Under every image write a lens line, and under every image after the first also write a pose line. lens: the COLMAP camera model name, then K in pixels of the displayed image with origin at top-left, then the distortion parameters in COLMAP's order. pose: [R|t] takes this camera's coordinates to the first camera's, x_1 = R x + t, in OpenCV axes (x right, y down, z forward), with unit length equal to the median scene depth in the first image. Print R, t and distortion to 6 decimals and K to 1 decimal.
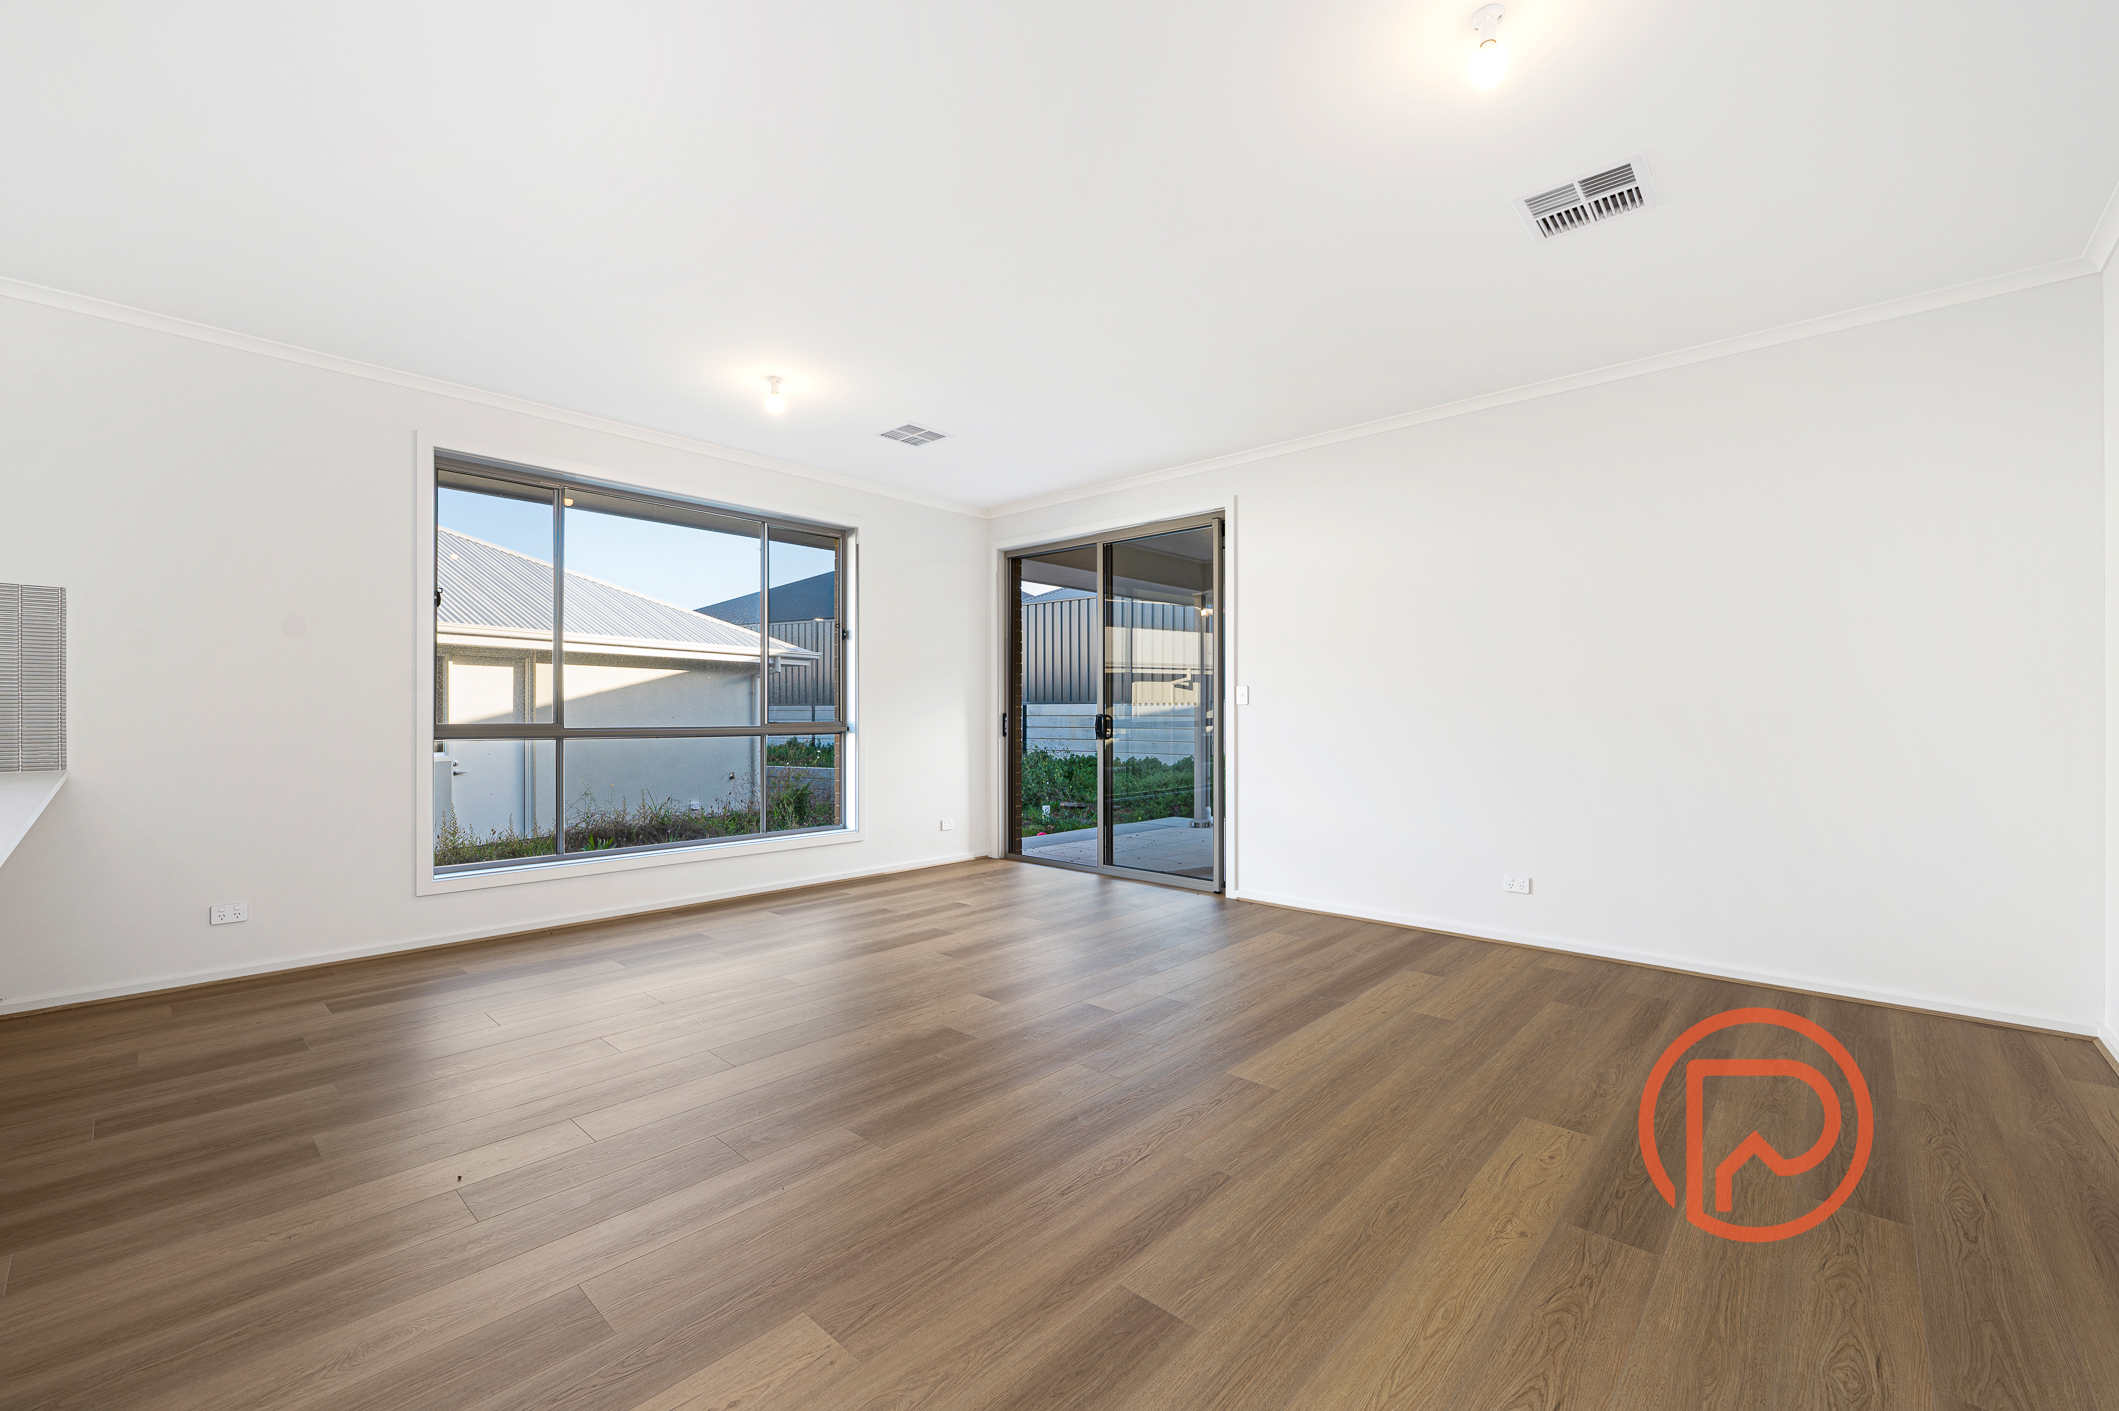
lens RADIAL K [[851.0, 0, 1059.5], [0, 851.0, 705.5], [0, 0, 1]] dist [-0.003342, -0.000600]
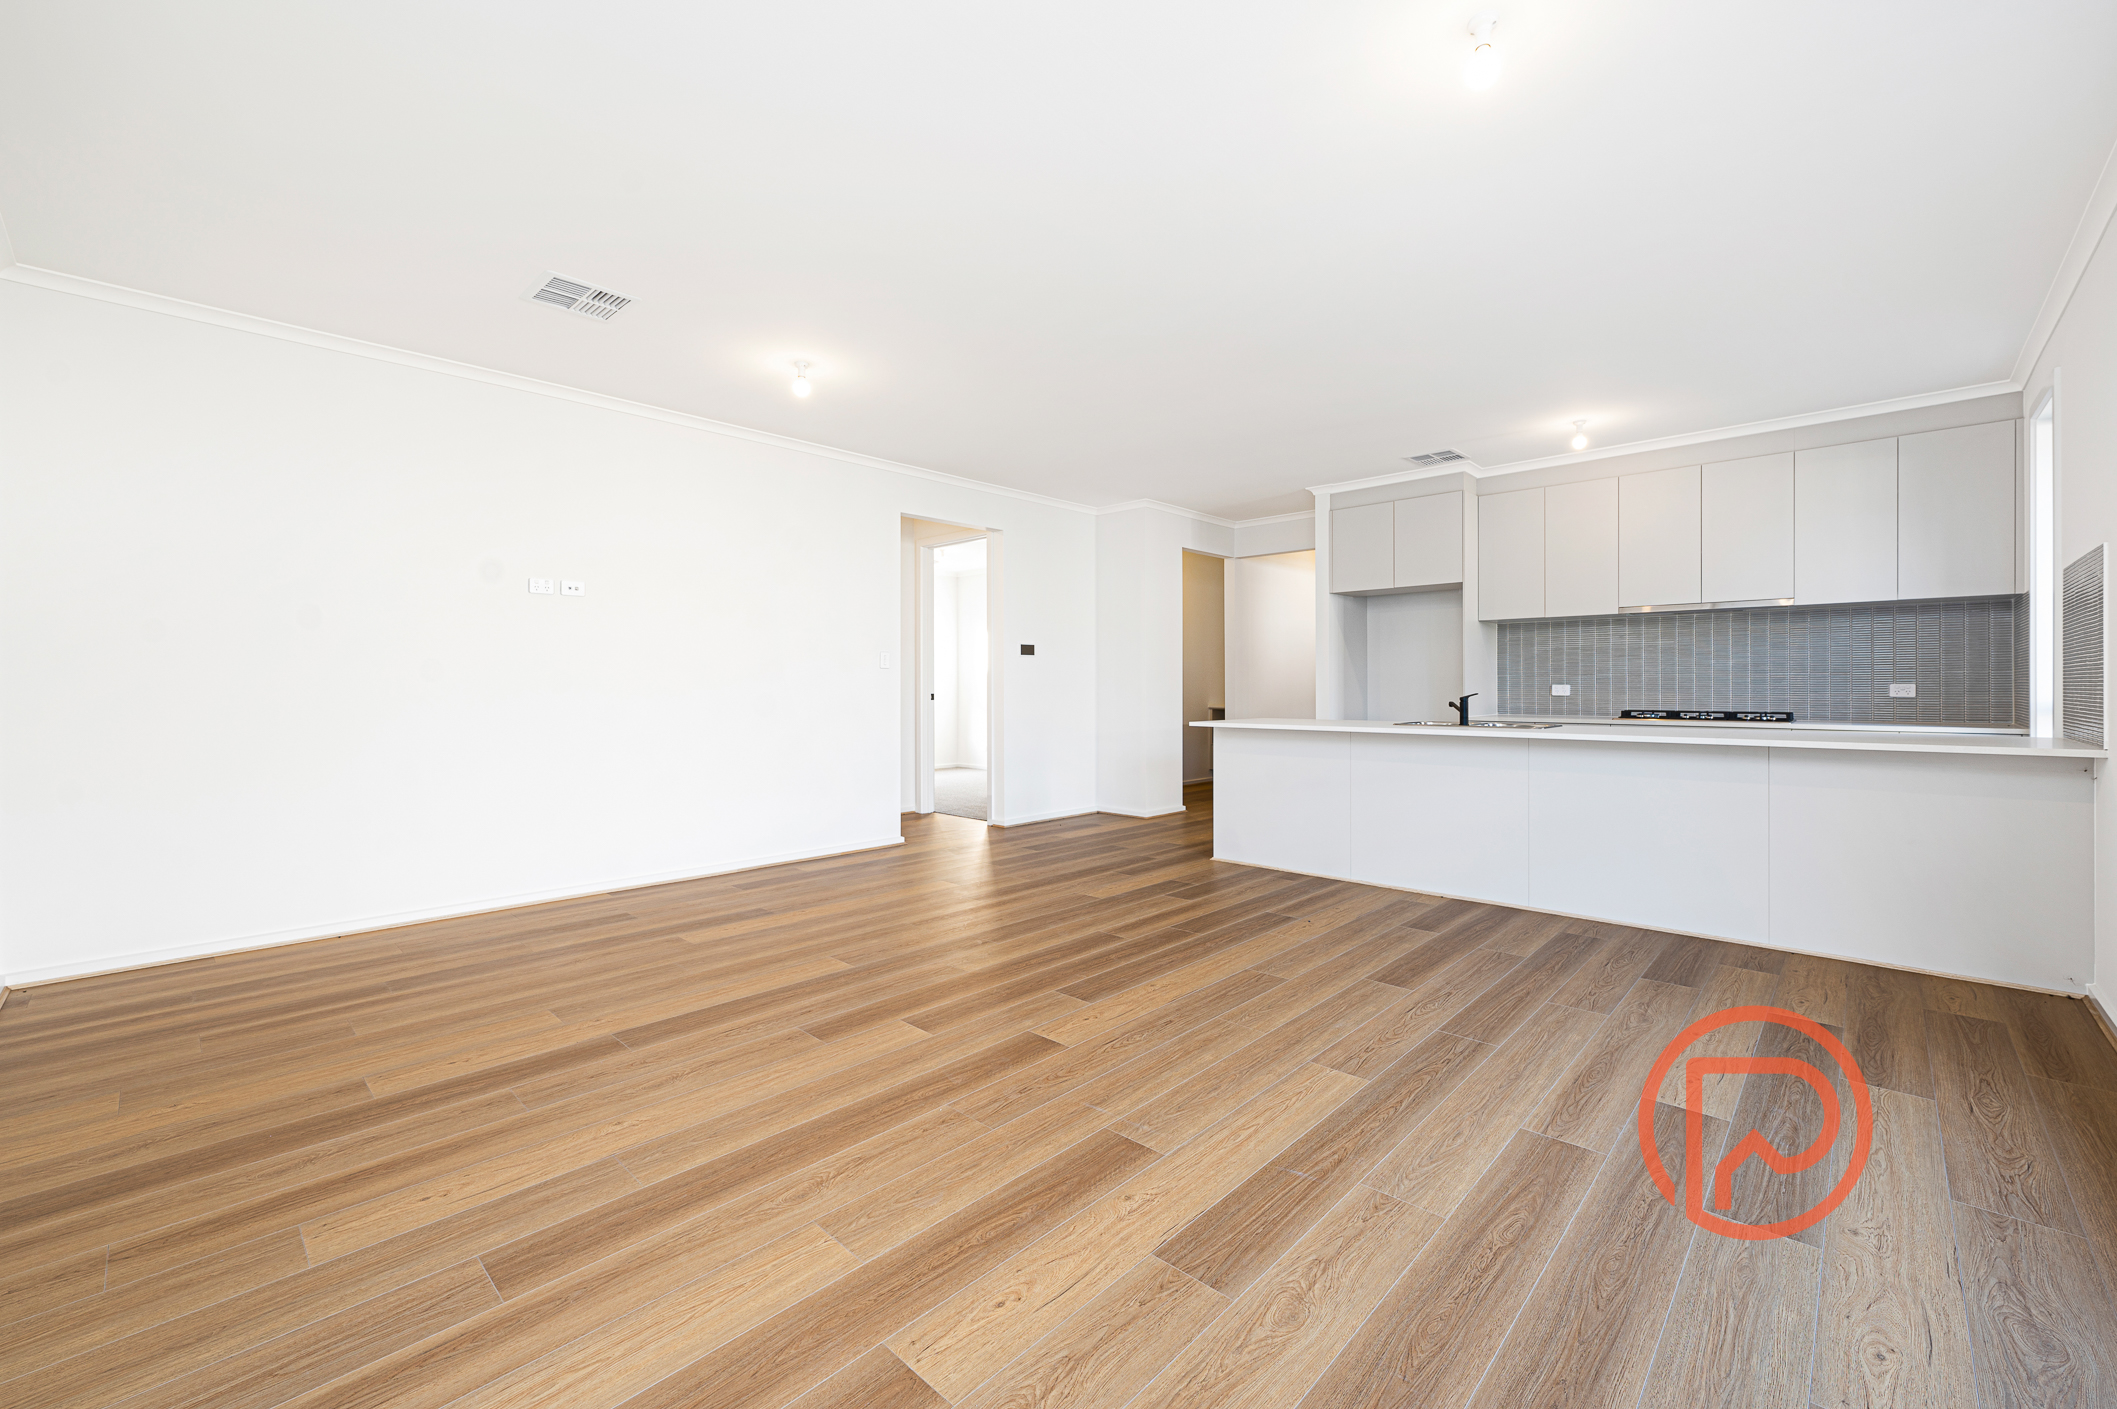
lens RADIAL K [[857.8, 0, 1106.7], [0, 857.8, 684.7], [0, 0, 1]] dist [-0.000866, 0.000031]
pose [[-0.999848, 0.001493, -0.017365, -0.128437], [0.001841, 0.999798, -0.020010, 0.028896], [0.017331, -0.020039, -0.999649, 1.848904]]
